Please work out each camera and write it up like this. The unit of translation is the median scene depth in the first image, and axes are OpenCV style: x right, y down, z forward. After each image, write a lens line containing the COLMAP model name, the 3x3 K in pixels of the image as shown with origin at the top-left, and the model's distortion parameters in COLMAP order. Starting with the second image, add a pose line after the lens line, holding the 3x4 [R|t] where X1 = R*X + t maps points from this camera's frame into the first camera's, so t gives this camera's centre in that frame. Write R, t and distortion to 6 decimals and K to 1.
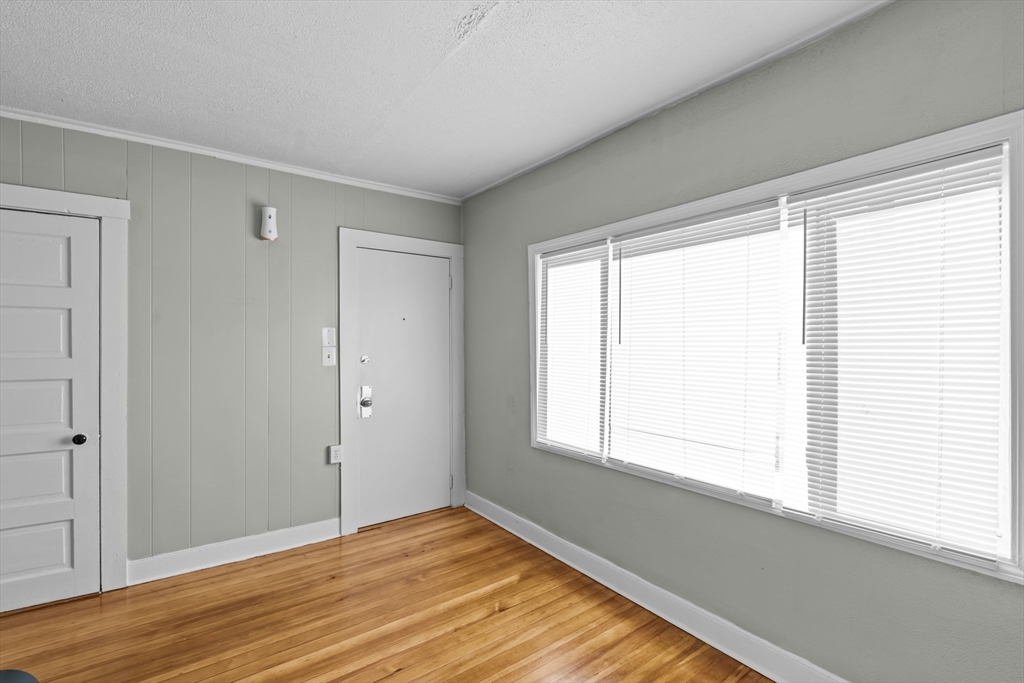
lens RADIAL K [[467.2, 0, 512.2], [0, 467.2, 336.1], [0, 0, 1]] dist [-0.005010, -0.000494]
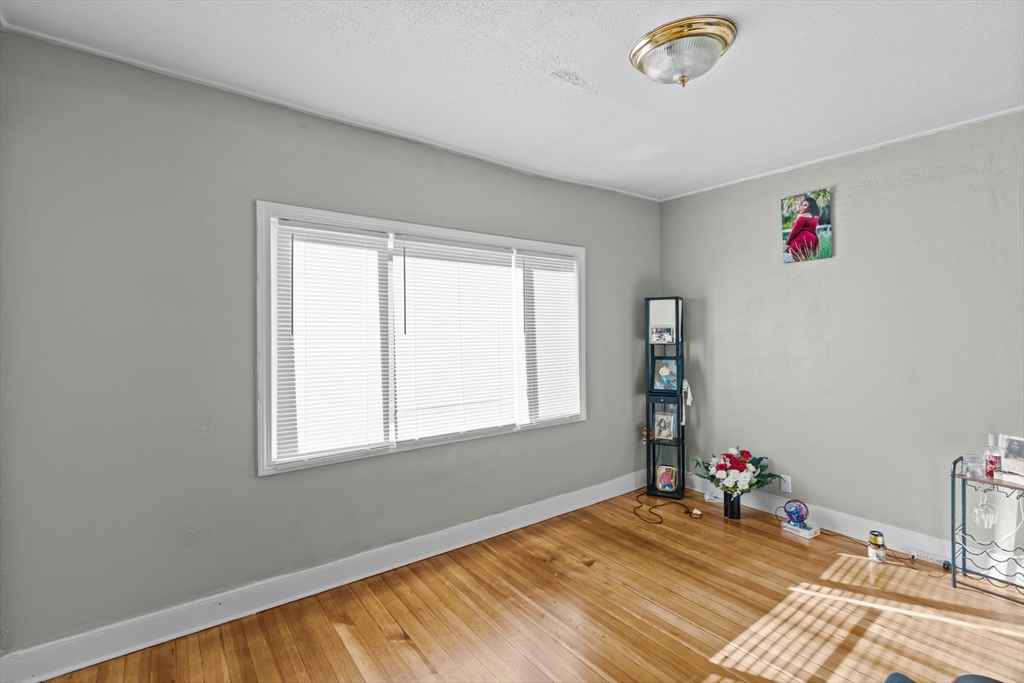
lens RADIAL K [[456.5, 0, 508.9], [0, 456.5, 321.5], [0, 0, 1]] dist [0.001057, 0.000156]
pose [[-0.002788, 0.028118, 0.999601, -0.836787], [-0.003990, 0.999596, -0.028129, 0.016503], [-0.999988, -0.004067, -0.002674, 0.757183]]
